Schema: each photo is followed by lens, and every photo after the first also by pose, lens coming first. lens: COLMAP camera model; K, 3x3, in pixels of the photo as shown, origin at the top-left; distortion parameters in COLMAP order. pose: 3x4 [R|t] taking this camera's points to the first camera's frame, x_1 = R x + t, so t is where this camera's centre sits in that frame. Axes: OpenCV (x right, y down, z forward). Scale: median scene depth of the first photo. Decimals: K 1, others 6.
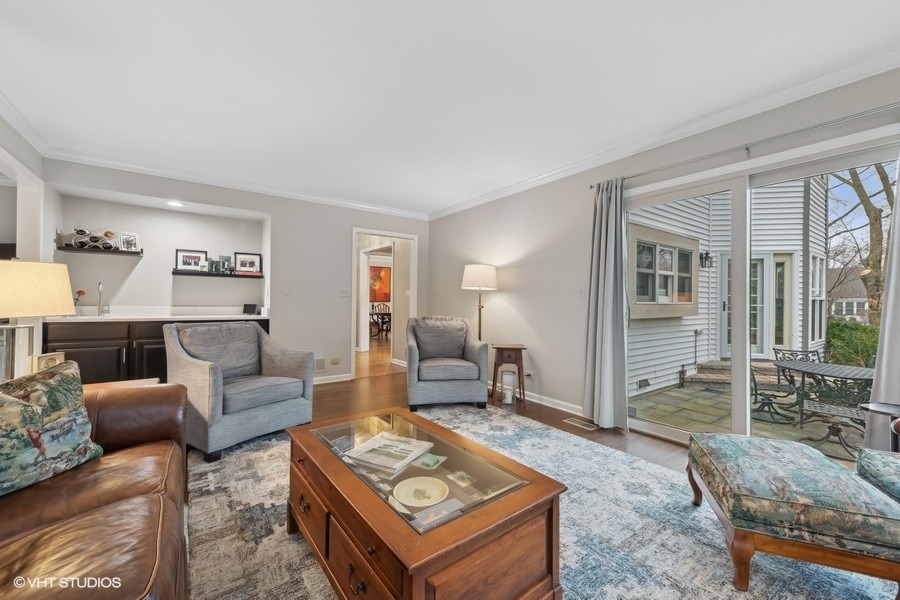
lens RADIAL K [[361.9, 0, 449.1], [0, 361.9, 300.9], [0, 0, 1]] dist [0.014357, -0.001352]
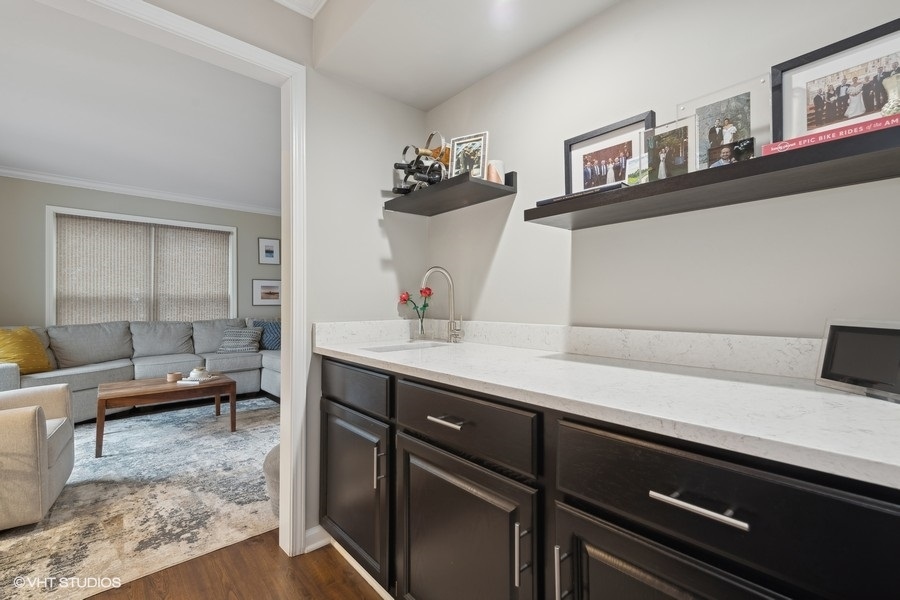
lens RADIAL K [[400.3, 0, 450.4], [0, 400.3, 301.8], [0, 0, 1]] dist [0.000007, -0.000026]
pose [[0.081990, -0.010840, -0.996574, -0.405950], [0.003228, 0.999938, -0.010611, -0.002598], [0.996628, -0.002347, 0.082020, 0.846393]]
